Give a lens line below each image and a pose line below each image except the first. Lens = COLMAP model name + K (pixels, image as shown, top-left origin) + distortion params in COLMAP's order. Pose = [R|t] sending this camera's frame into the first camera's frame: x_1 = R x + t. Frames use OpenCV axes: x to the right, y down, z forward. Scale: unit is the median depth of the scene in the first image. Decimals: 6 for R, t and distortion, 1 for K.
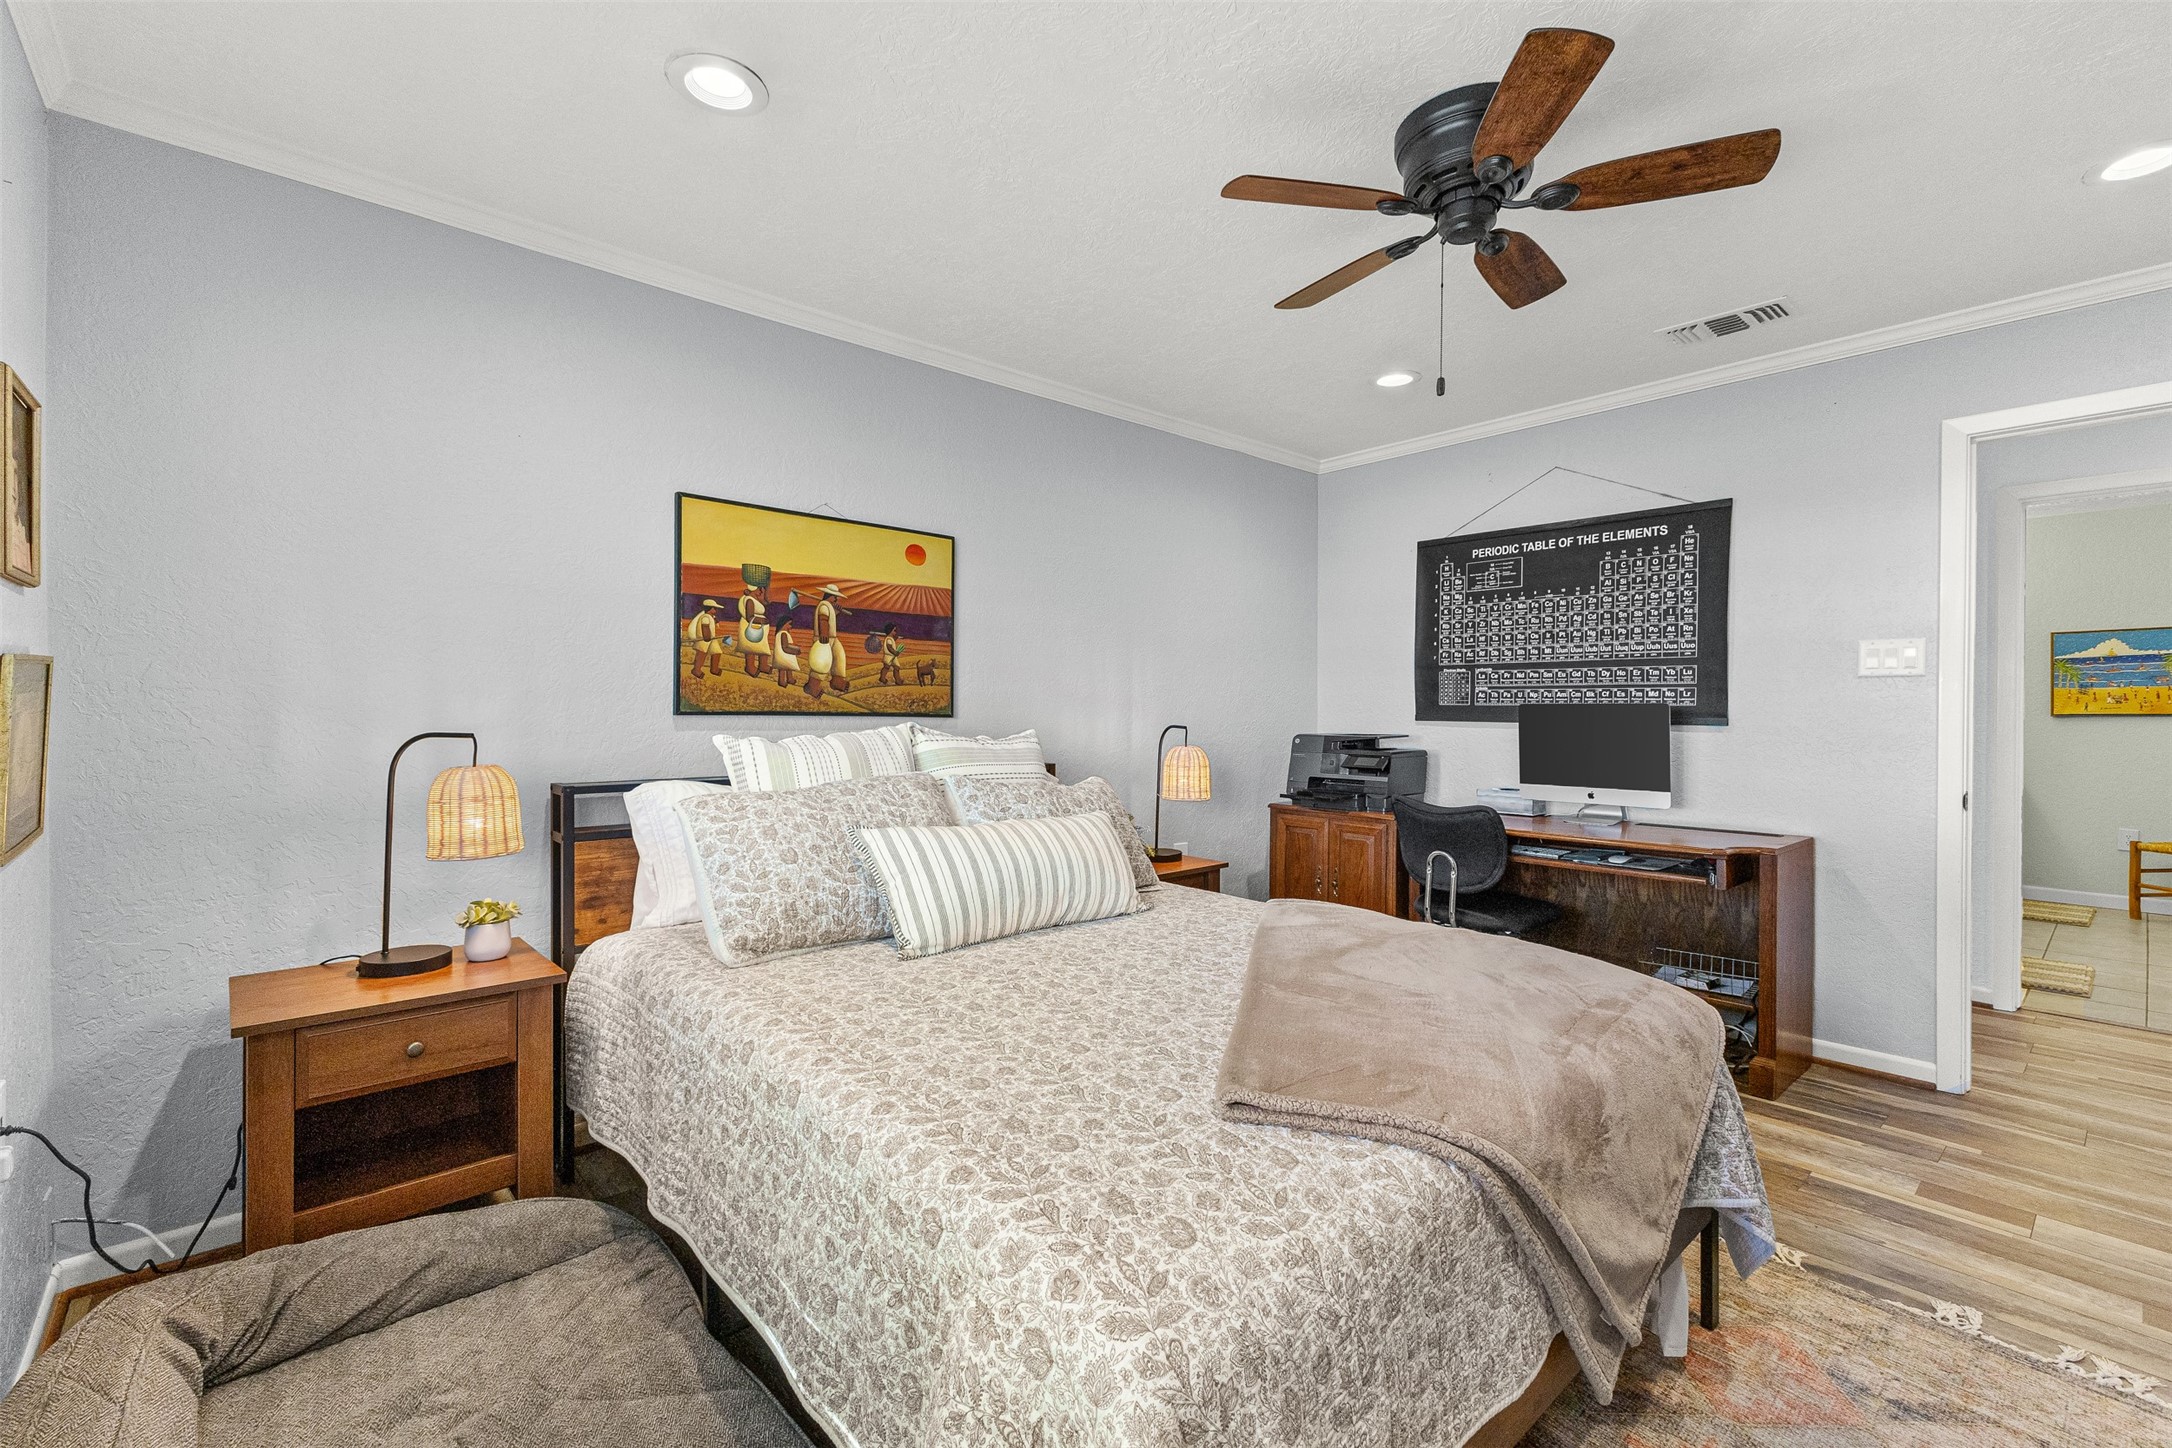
lens RADIAL K [[944.1, 0, 1088.0], [0, 944.1, 723.1], [0, 0, 1]] dist [0.010805, 0.000416]
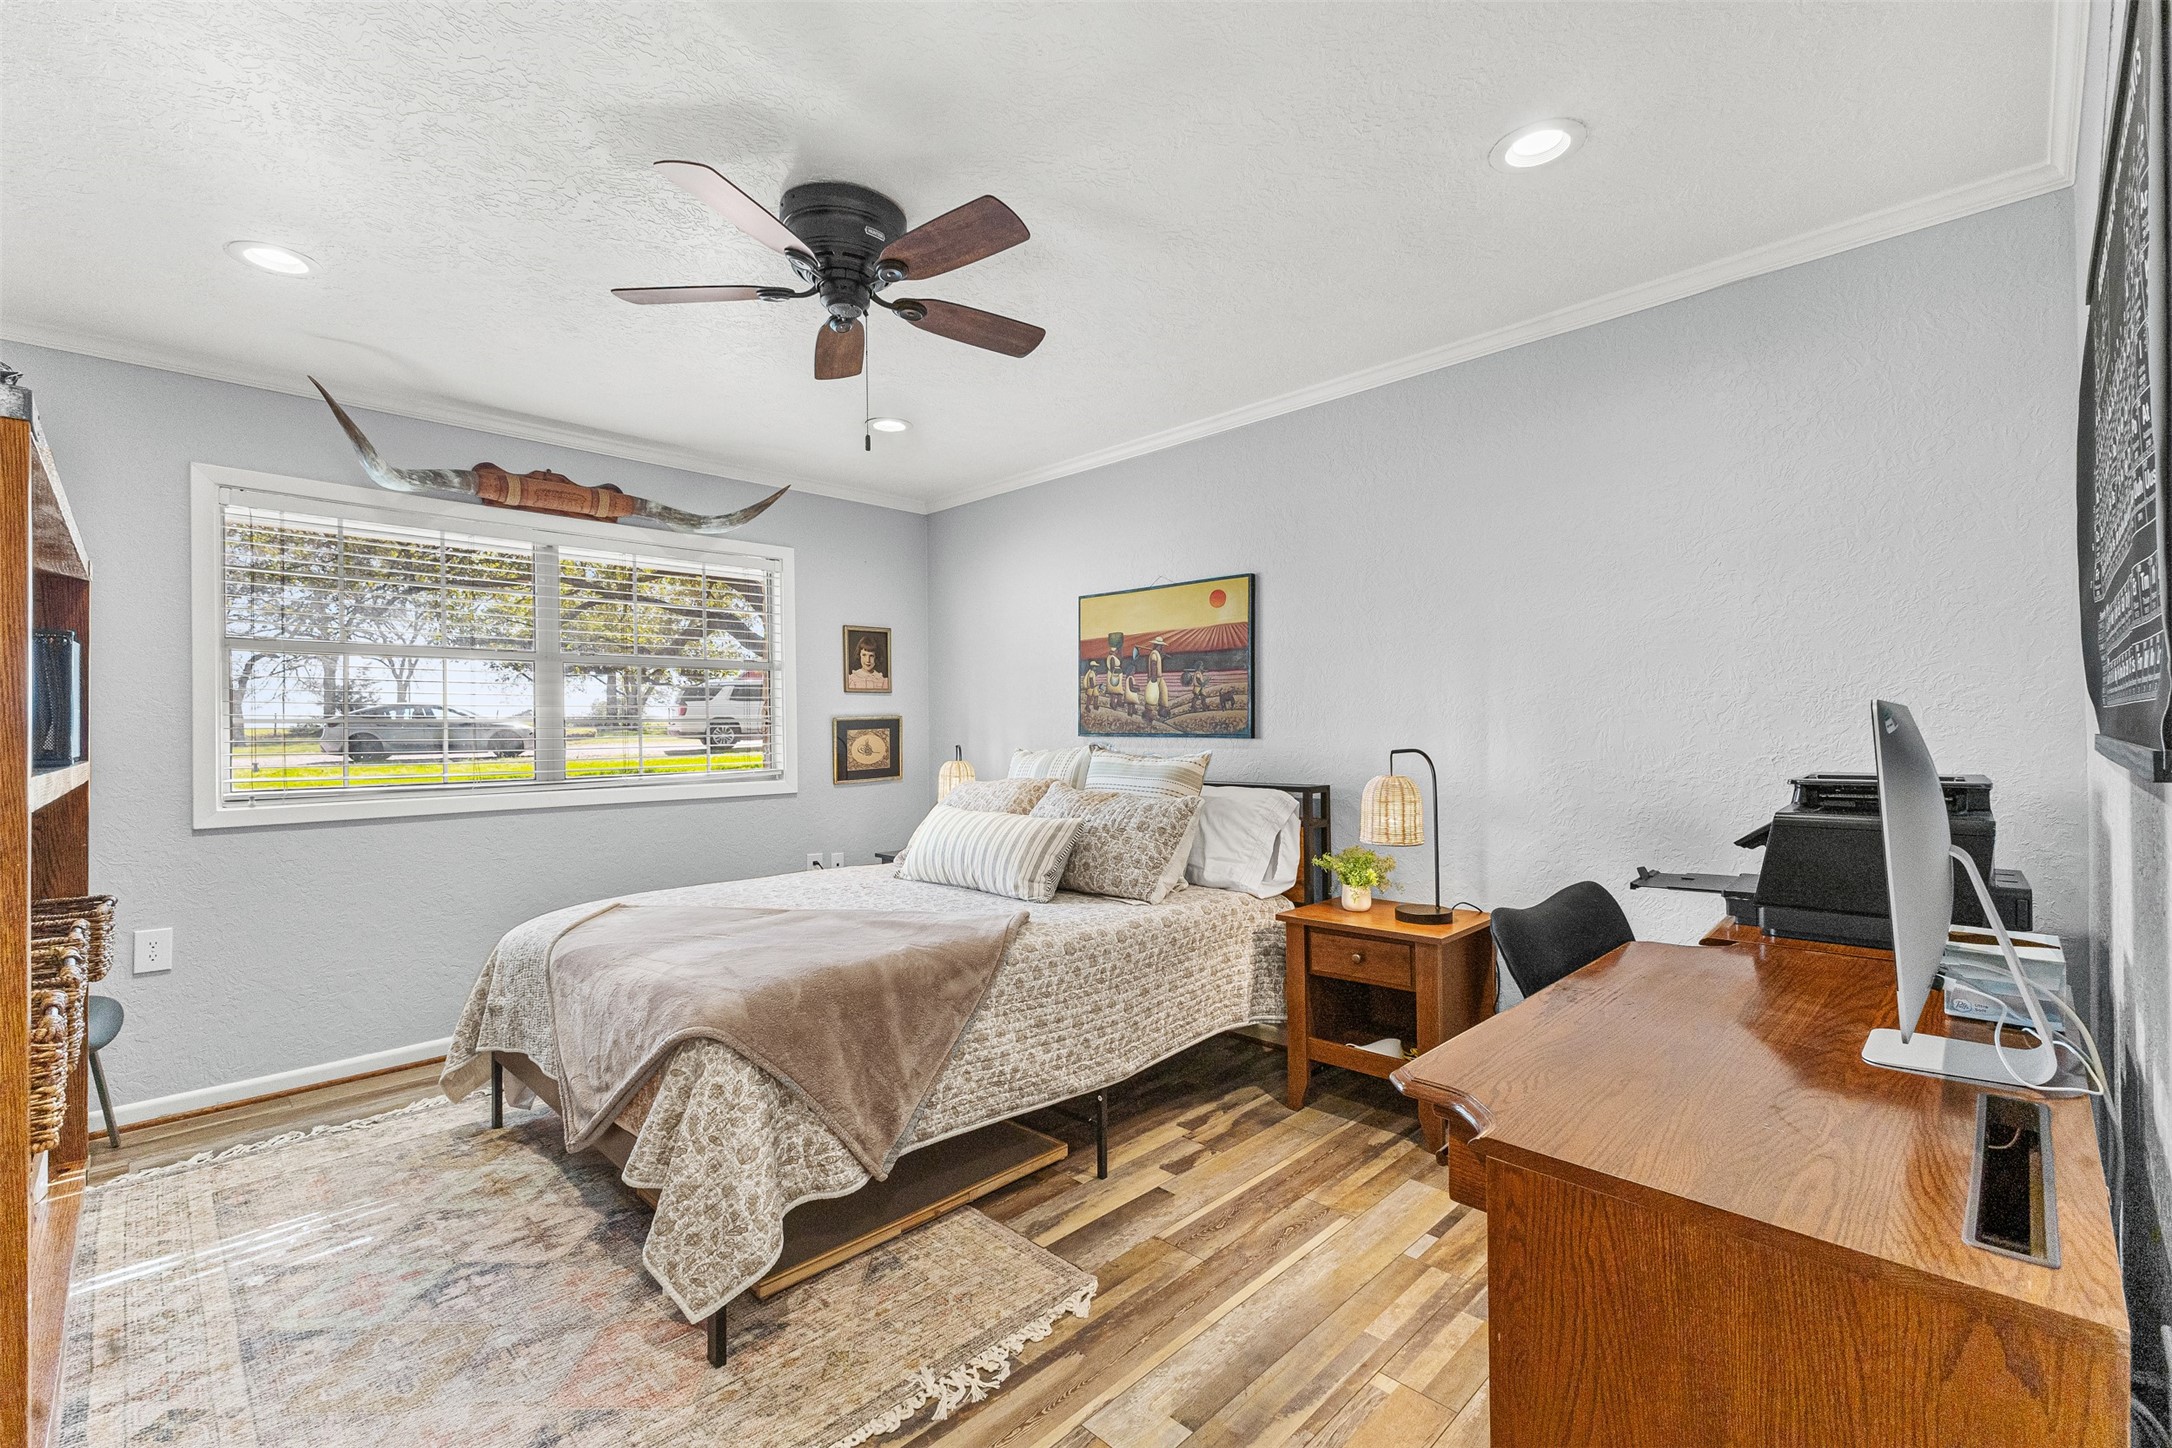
lens RADIAL K [[944.1, 0, 1087.8], [0, 944.1, 717.9], [0, 0, 1]] dist [0.010805, 0.000416]
pose [[0.058263, -0.004486, -0.998291, 1.037059], [0.004608, 0.999980, -0.004225, -0.027838], [0.998291, -0.004354, 0.058283, 0.818926]]
